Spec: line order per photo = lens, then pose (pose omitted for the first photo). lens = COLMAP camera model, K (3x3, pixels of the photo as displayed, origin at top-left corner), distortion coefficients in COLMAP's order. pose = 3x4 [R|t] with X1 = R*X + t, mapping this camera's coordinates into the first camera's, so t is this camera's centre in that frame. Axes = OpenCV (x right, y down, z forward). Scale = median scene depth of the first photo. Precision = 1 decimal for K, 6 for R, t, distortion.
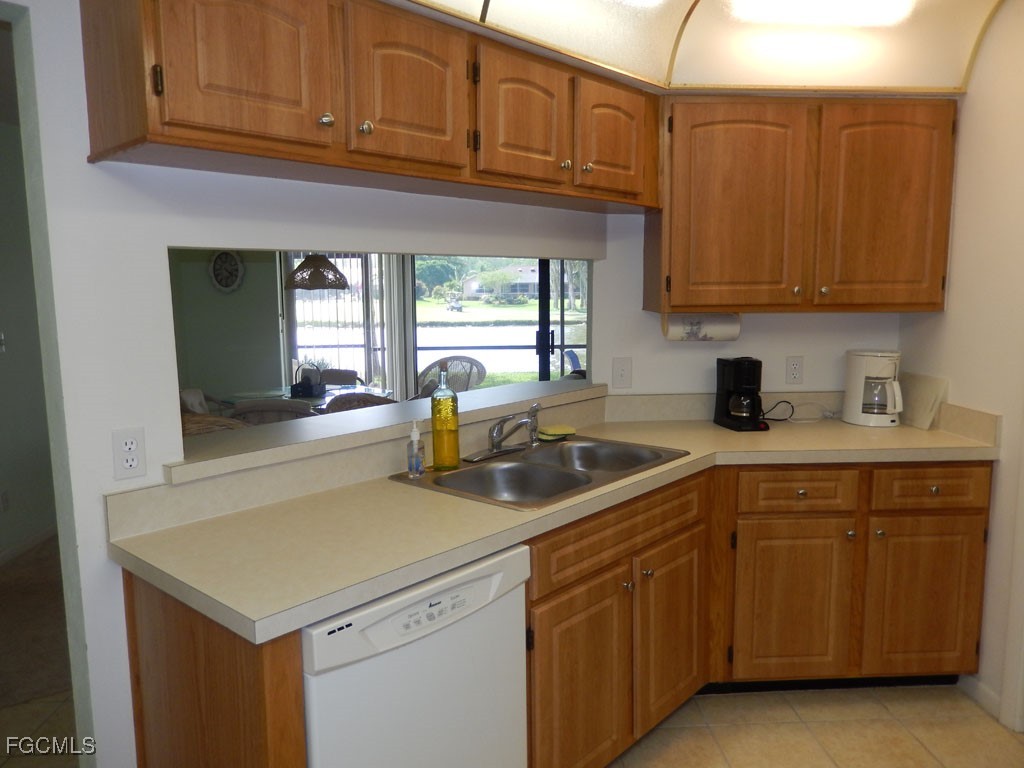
lens RADIAL K [[783.9, 0, 512.7], [0, 783.9, 376.3], [0, 0, 1]] dist [-0.002931, -0.000625]
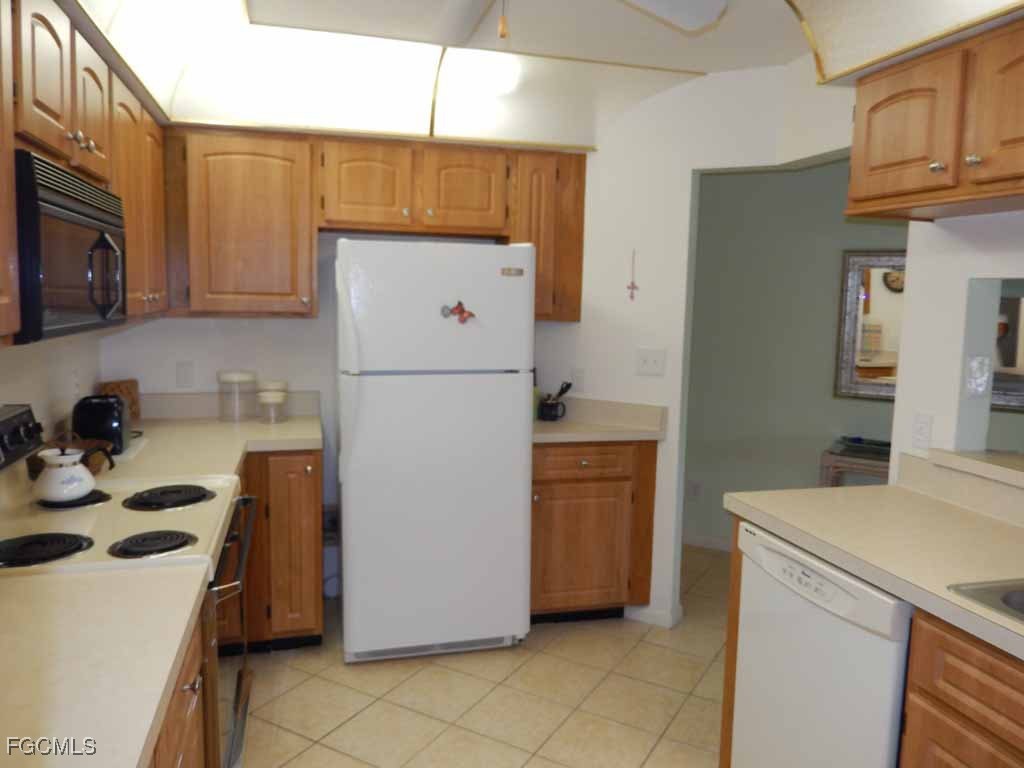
lens RADIAL K [[783.9, 0, 512.7], [0, 783.9, 376.3], [0, 0, 1]] dist [-0.002931, -0.000625]
pose [[-0.540714, 0.080381, -0.837357, 1.090068], [-0.132404, 0.974884, 0.179082, -0.153462], [0.830721, 0.207702, -0.516491, 1.156638]]
